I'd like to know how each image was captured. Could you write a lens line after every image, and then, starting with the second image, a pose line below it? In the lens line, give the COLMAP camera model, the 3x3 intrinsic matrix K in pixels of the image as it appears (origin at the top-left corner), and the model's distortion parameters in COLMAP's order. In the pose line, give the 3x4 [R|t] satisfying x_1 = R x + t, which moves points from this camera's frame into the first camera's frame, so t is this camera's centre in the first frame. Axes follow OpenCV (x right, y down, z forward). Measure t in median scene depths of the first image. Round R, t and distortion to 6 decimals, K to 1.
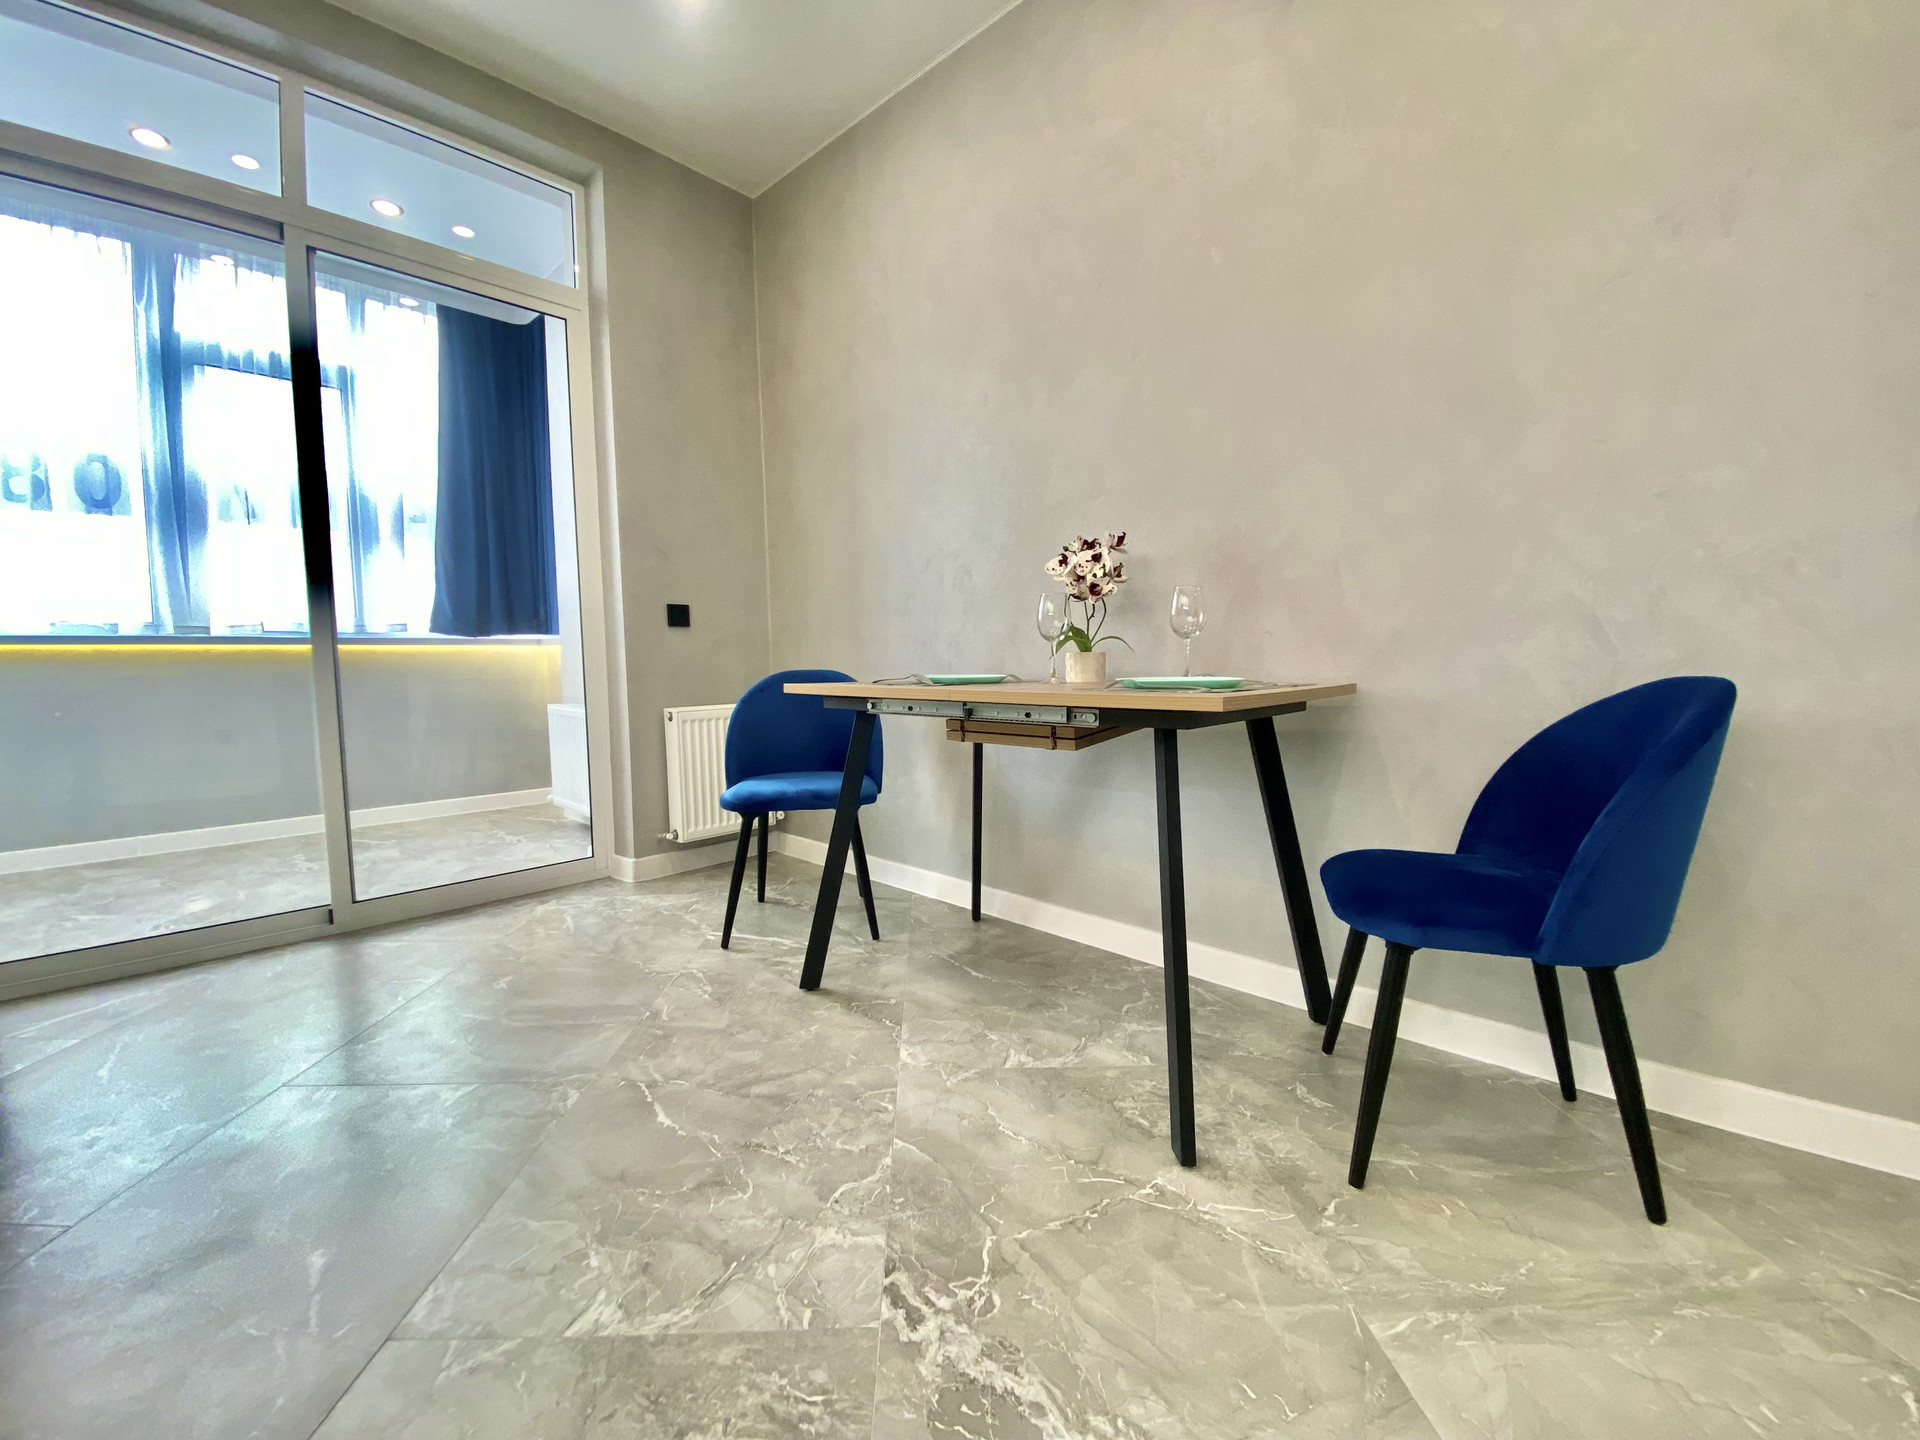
lens RADIAL K [[796.3, 0, 978.7], [0, 796.3, 681.4], [0, 0, 1]] dist [0.019044, -0.019203]
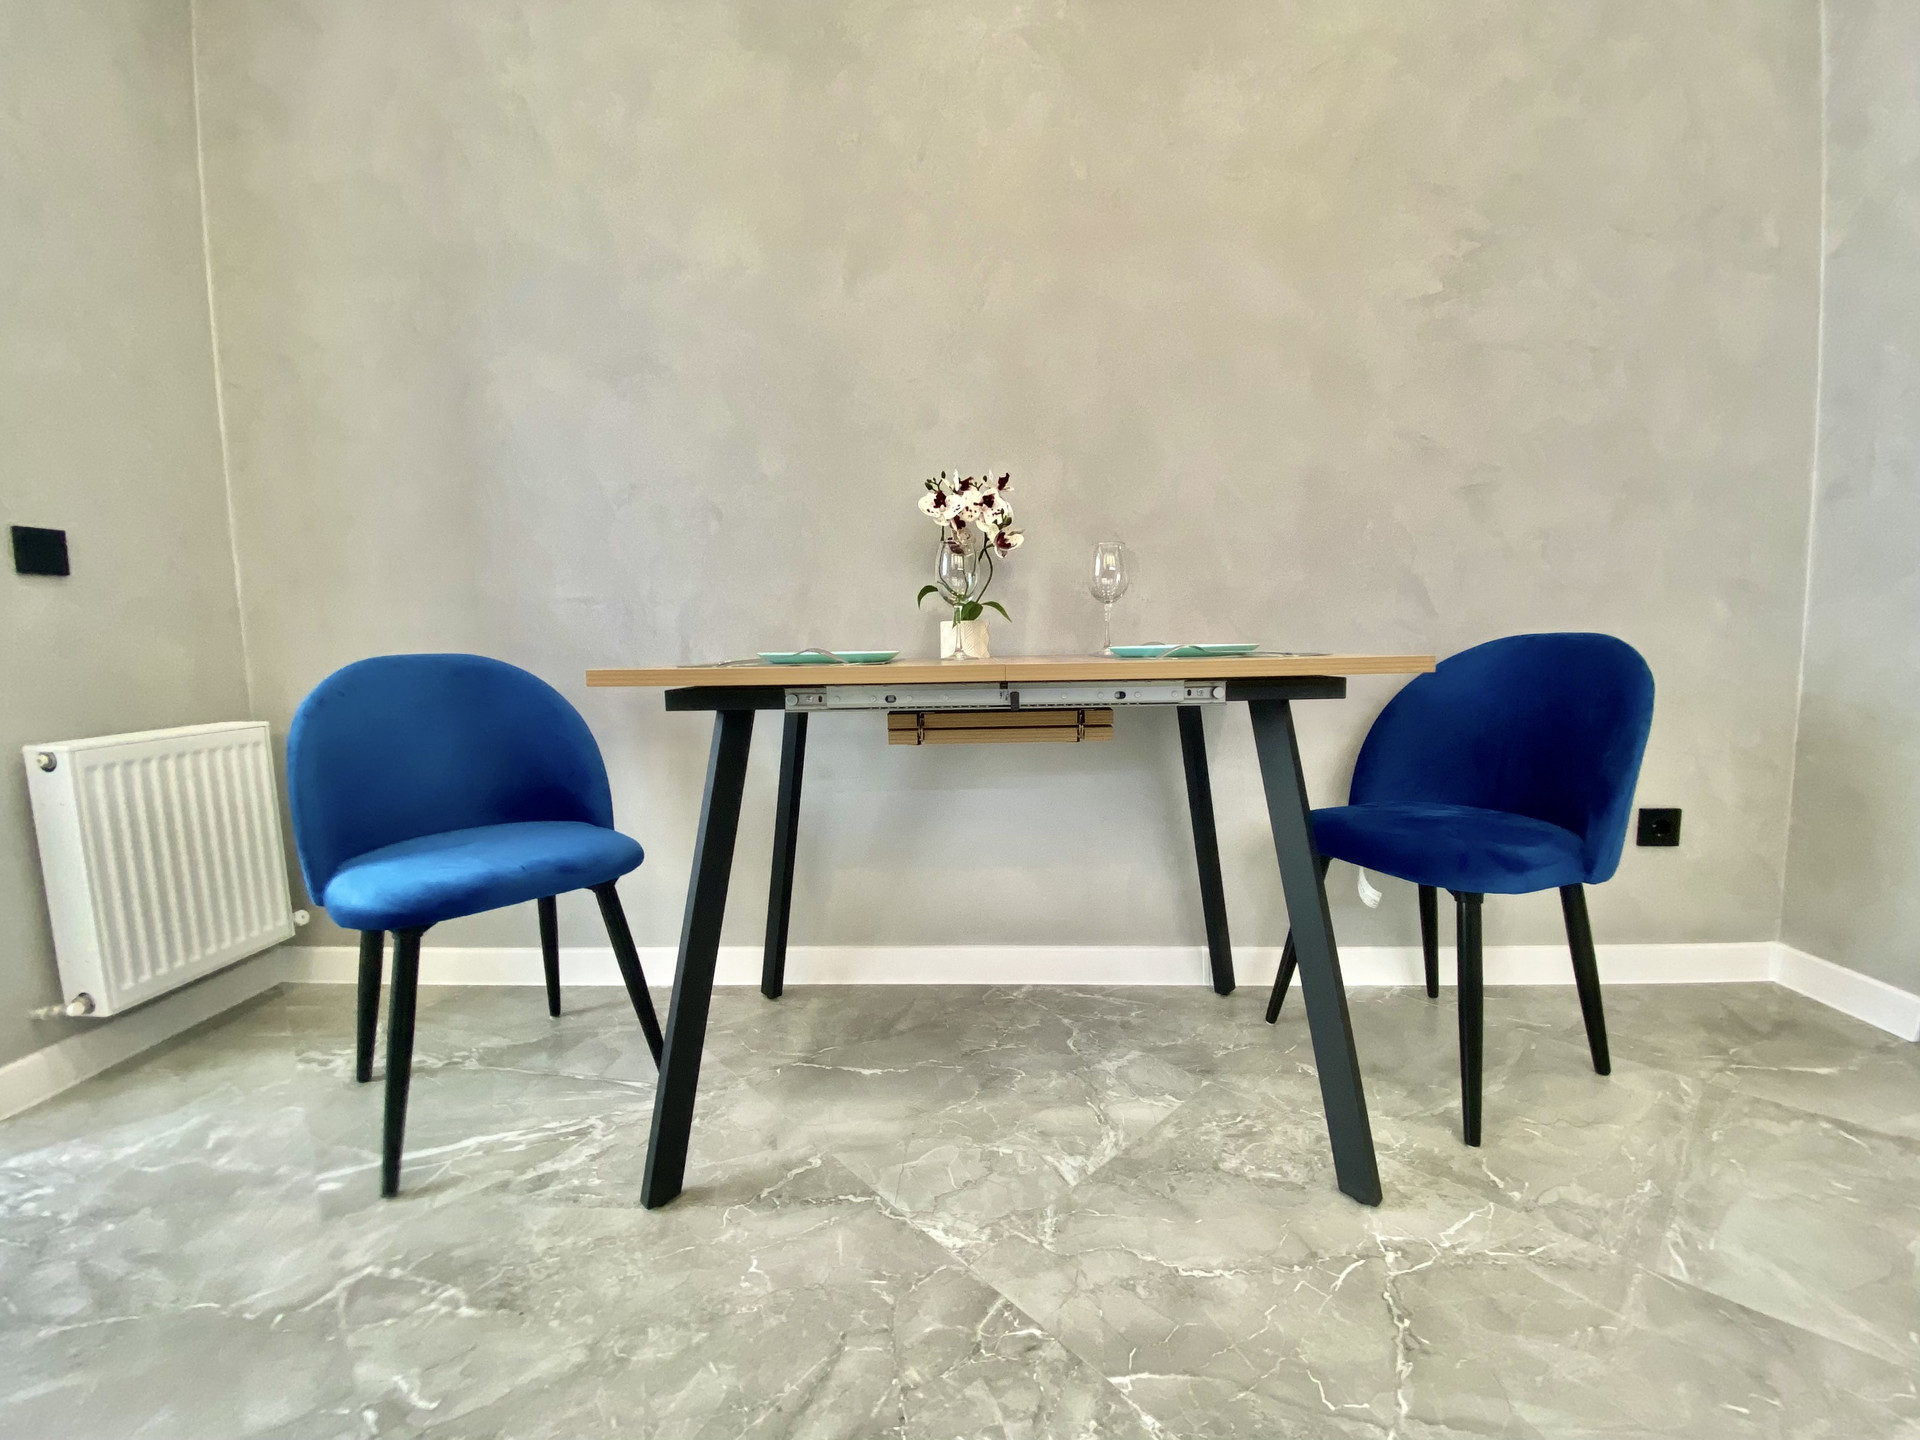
lens RADIAL K [[796.3, 0, 978.7], [0, 796.3, 681.4], [0, 0, 1]] dist [0.019044, -0.019203]
pose [[0.757392, -0.041704, 0.651628, -0.420576], [0.034363, 0.999121, 0.024004, 0.006335], [-0.652056, 0.004211, 0.758159, 0.438443]]
